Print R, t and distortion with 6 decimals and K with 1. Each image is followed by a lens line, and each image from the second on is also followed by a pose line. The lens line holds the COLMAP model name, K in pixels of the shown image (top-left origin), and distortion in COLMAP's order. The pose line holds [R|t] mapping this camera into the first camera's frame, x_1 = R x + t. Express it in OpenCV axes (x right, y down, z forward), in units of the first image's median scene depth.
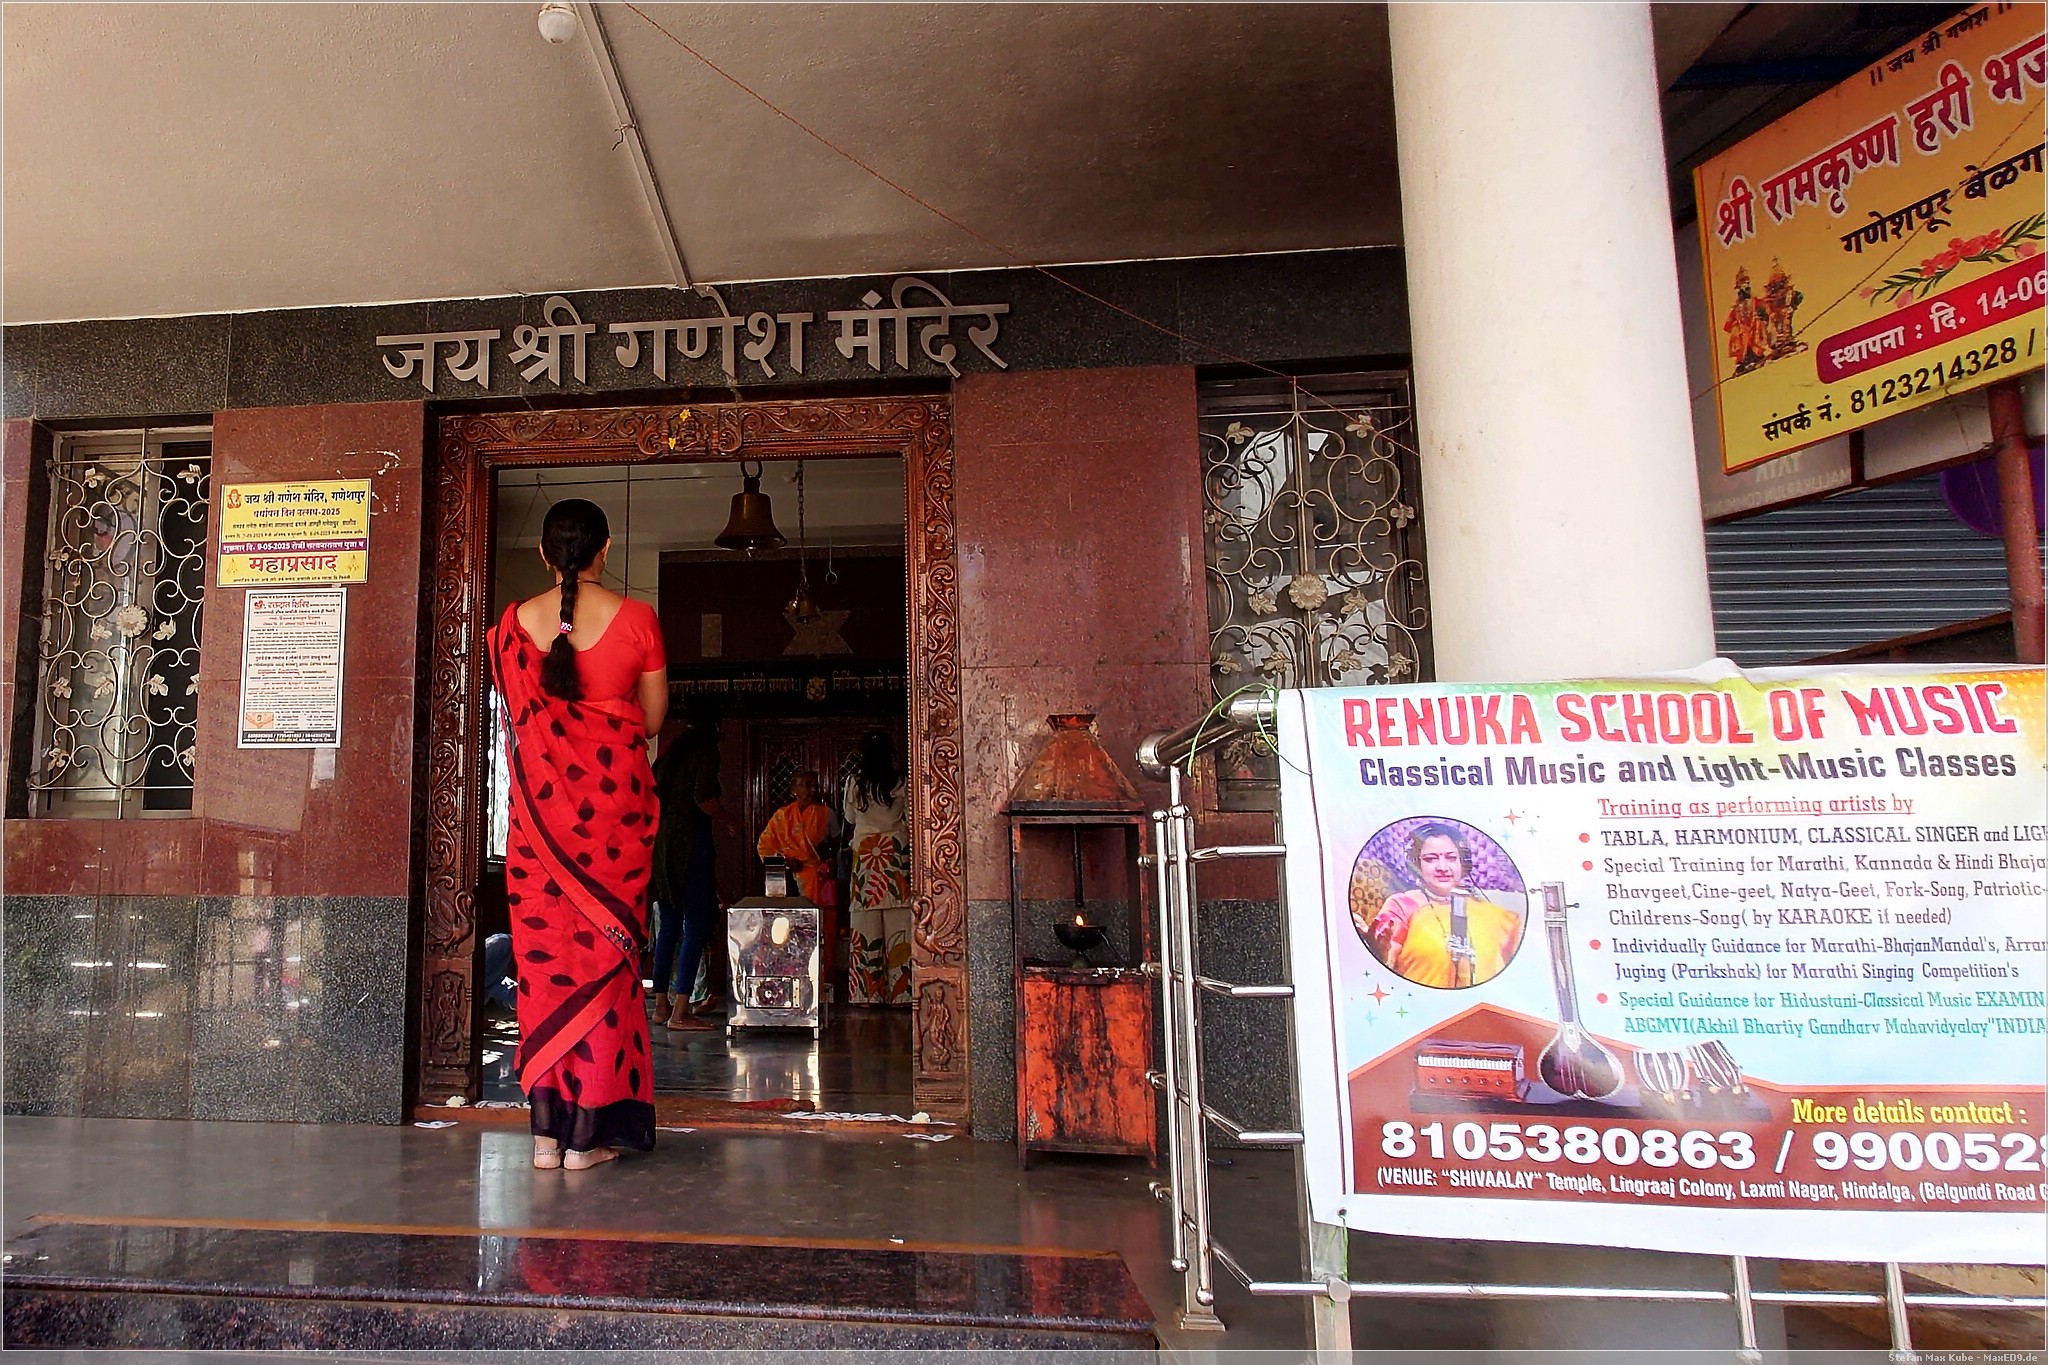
lens RADIAL K [[1070.1, 0, 1005.2], [0, 1070.1, 728.0], [0, 0, 1]] dist [-0.007732, 0.003517]
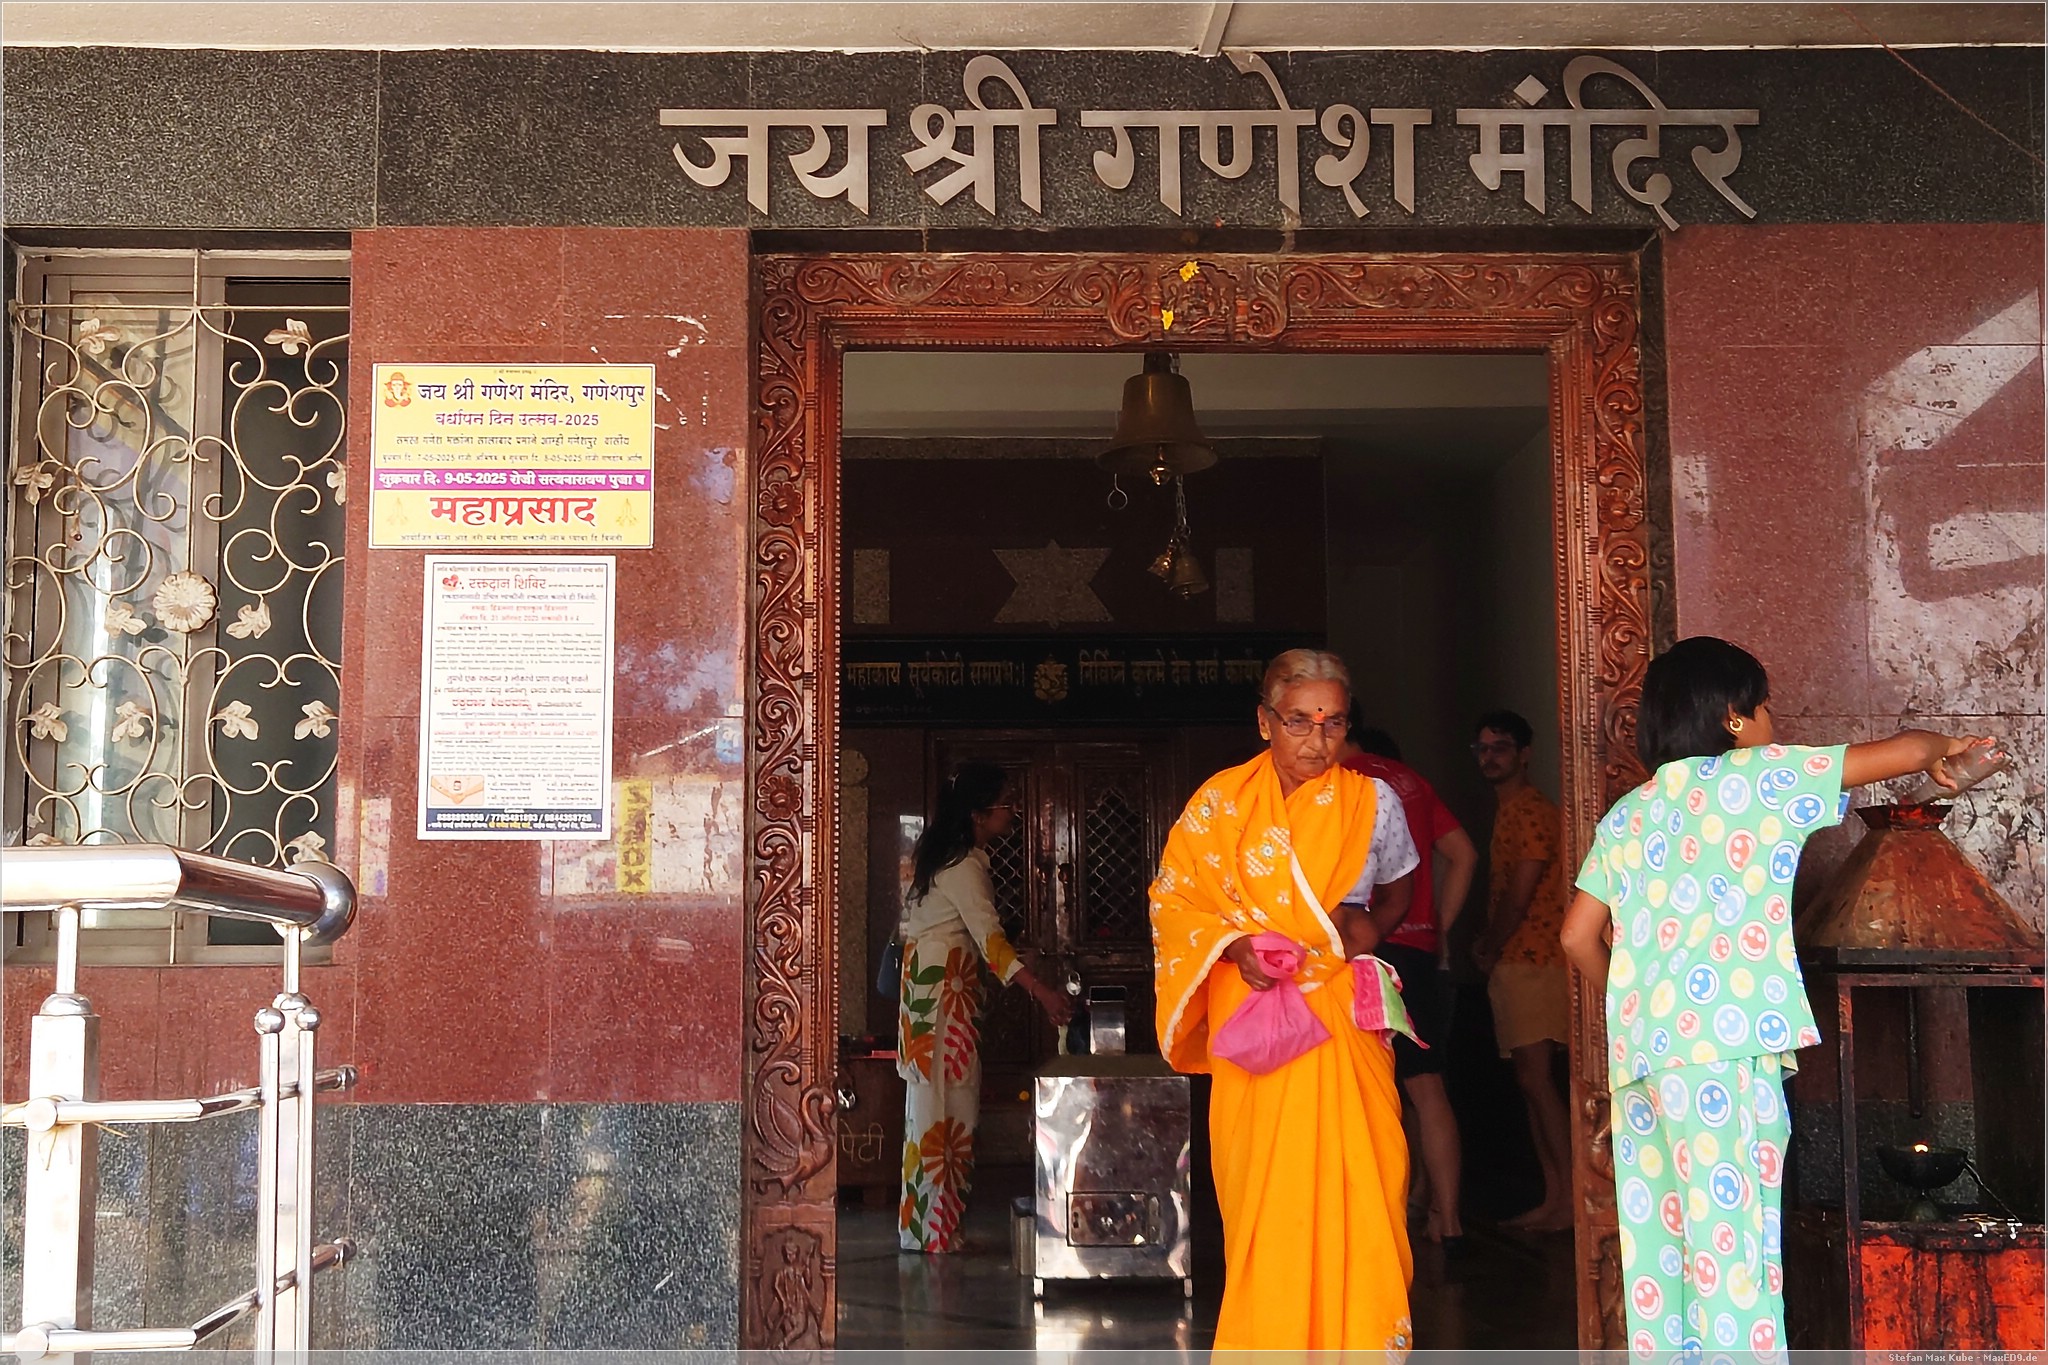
lens RADIAL K [[1828.2, 0, 1028.2], [0, 1828.2, 690.6], [0, 0, 1]] dist [0.044366, -0.023208]
pose [[0.993970, 0.013127, 0.108865, -0.501097], [-0.014815, 0.999782, 0.014707, -0.077175], [-0.108648, -0.016231, 0.993948, 0.006560]]
